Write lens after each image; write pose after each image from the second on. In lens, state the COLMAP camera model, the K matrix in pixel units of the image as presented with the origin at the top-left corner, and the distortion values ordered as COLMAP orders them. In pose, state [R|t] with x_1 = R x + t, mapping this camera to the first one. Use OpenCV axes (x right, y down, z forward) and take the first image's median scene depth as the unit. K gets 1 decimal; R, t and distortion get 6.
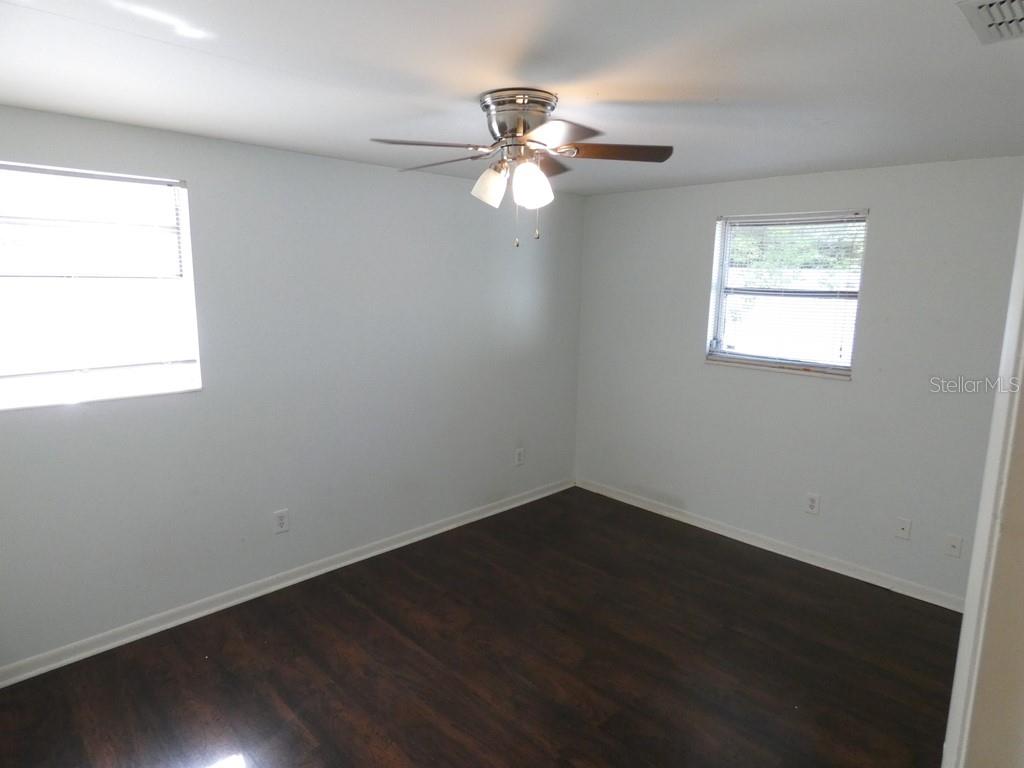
lens RADIAL K [[614.0, 0, 508.6], [0, 614.0, 379.9], [0, 0, 1]] dist [0.001954, -0.001603]
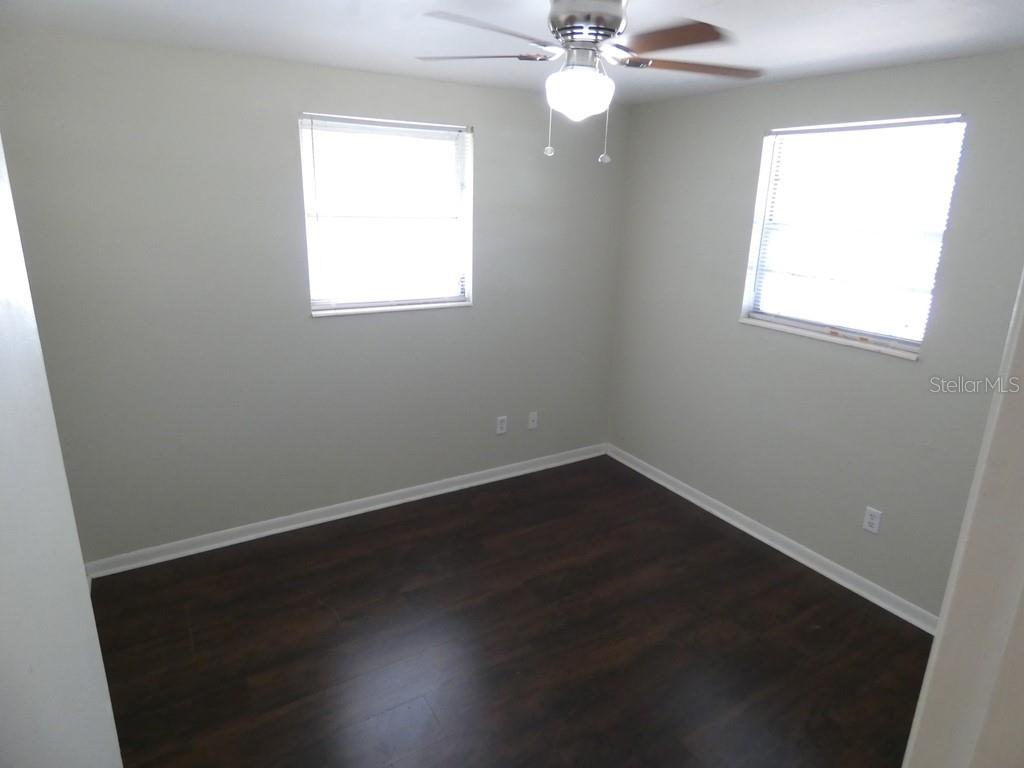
lens RADIAL K [[614.0, 0, 508.6], [0, 614.0, 379.9], [0, 0, 1]] dist [0.001954, -0.001603]
pose [[0.977820, 0.069077, -0.197728, 0.145169], [-0.048101, 0.992878, 0.108995, -0.016056], [0.203849, -0.097067, 0.974178, 0.165429]]
